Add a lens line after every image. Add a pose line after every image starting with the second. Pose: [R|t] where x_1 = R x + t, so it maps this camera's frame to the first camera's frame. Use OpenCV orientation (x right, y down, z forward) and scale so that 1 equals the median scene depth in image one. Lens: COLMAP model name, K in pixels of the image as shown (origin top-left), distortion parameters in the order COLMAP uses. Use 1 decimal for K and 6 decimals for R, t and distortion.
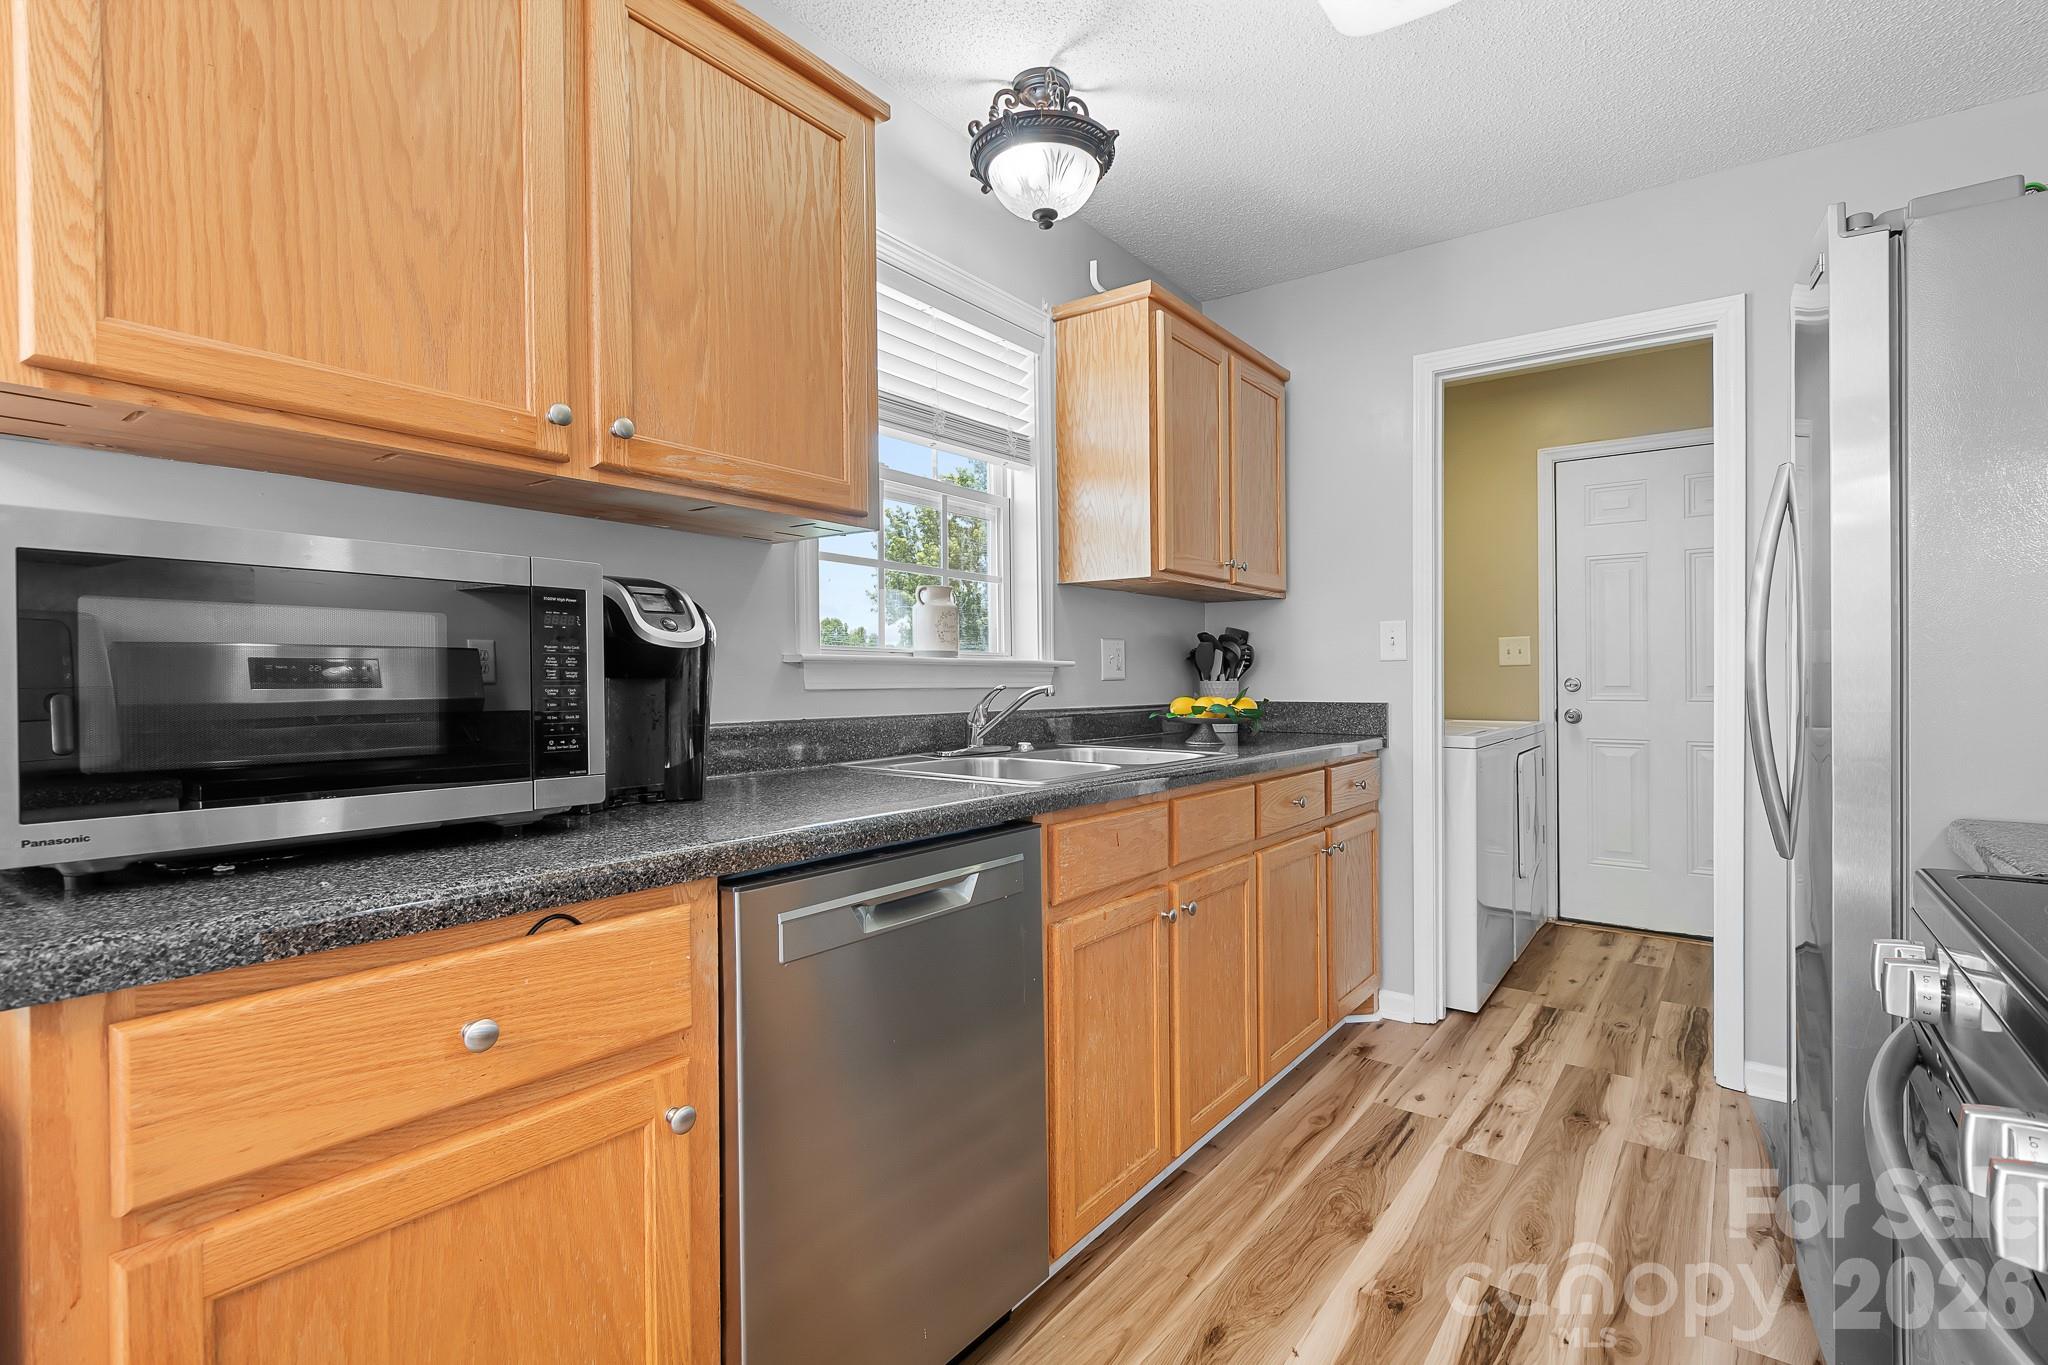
lens RADIAL K [[957.3, 0, 1044.2], [0, 957.3, 679.5], [0, 0, 1]] dist [0.006734, -0.002402]
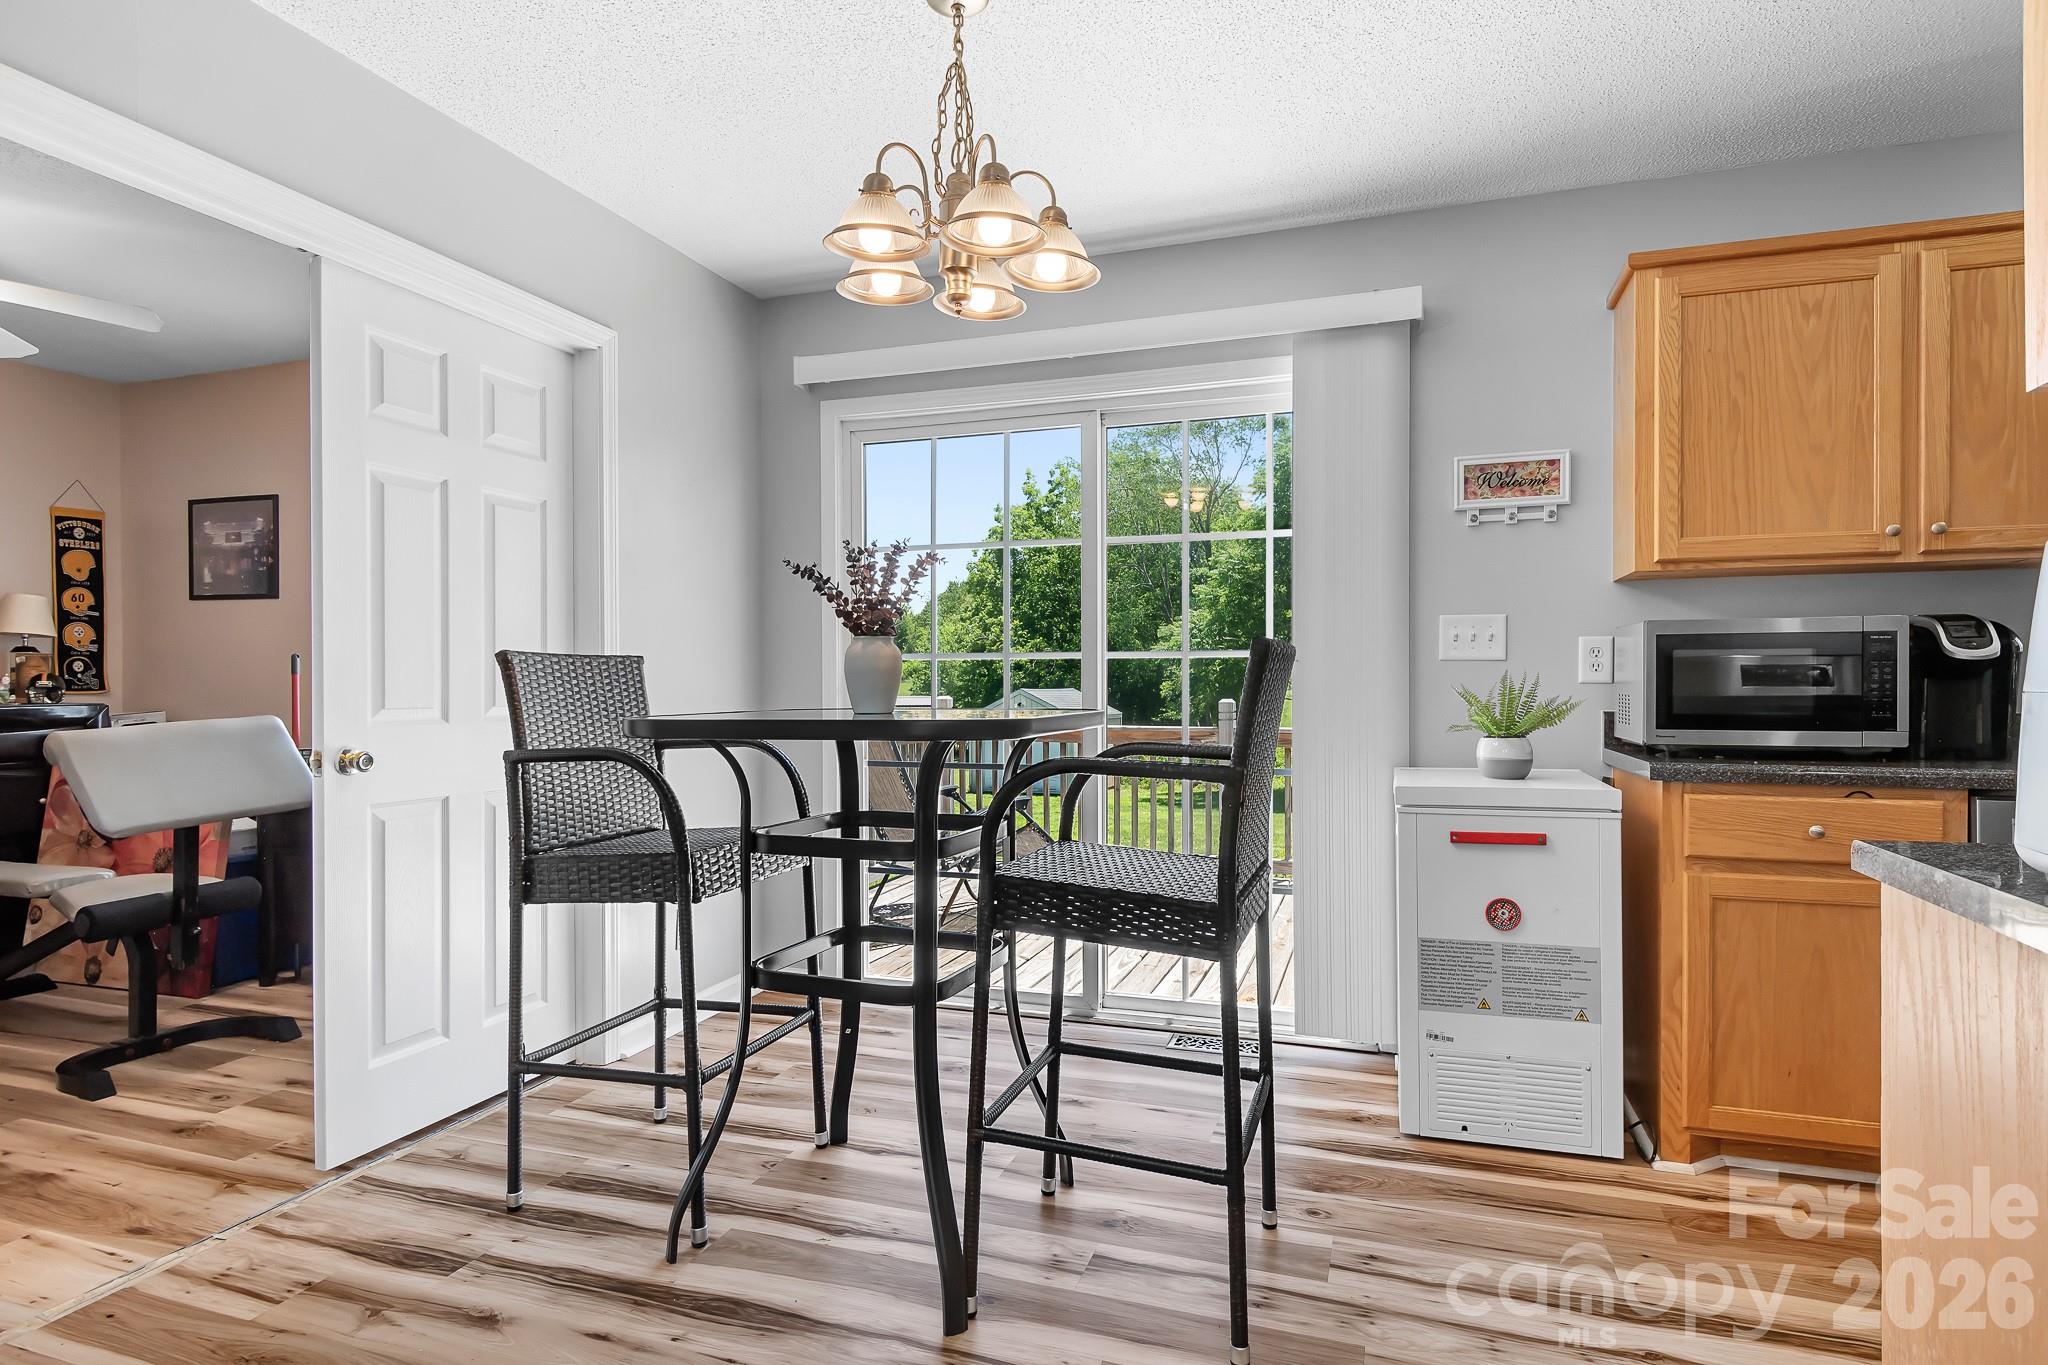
lens RADIAL K [[1102.1, 0, 1014.8], [0, 1102.1, 703.9], [0, 0, 1]] dist [0.003551, -0.002318]
pose [[0.282690, 0.020972, -0.958982, 0.493228], [-0.000772, 0.999766, 0.021637, 0.001247], [0.959211, -0.005376, 0.282640, -0.561248]]
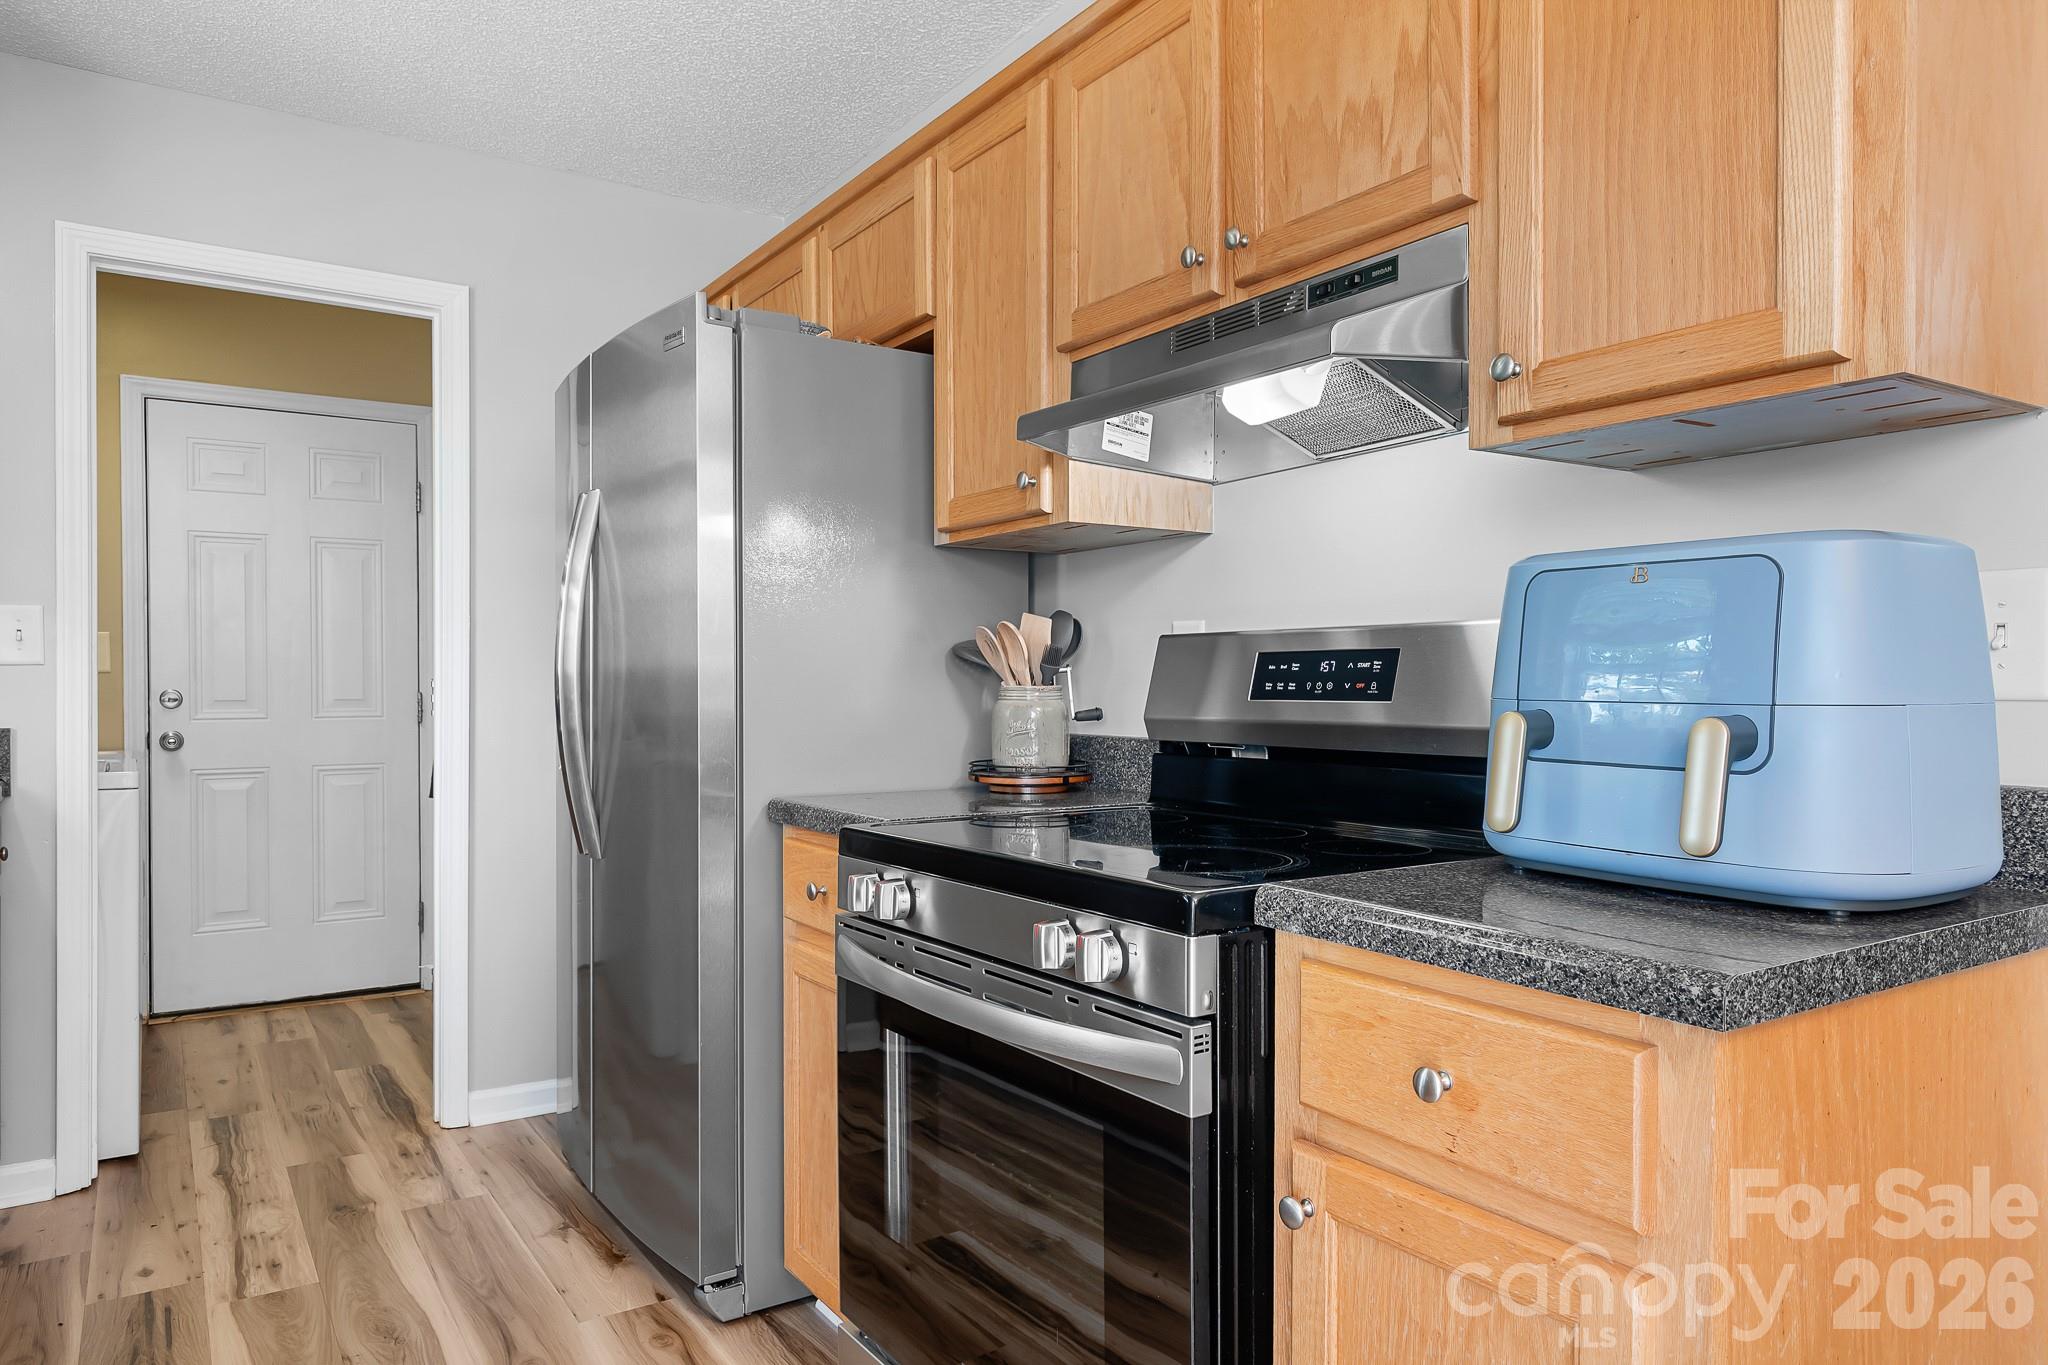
lens RADIAL K [[1307.5, 0, 1020.2], [0, 1307.5, 689.0], [0, 0, 1]] dist [0.005234, 0.005089]
pose [[0.352635, -0.003848, 0.935753, -0.296202], [0.005582, 0.999982, 0.002009, -0.001412], [-0.935744, 0.004515, 0.352650, 0.032610]]
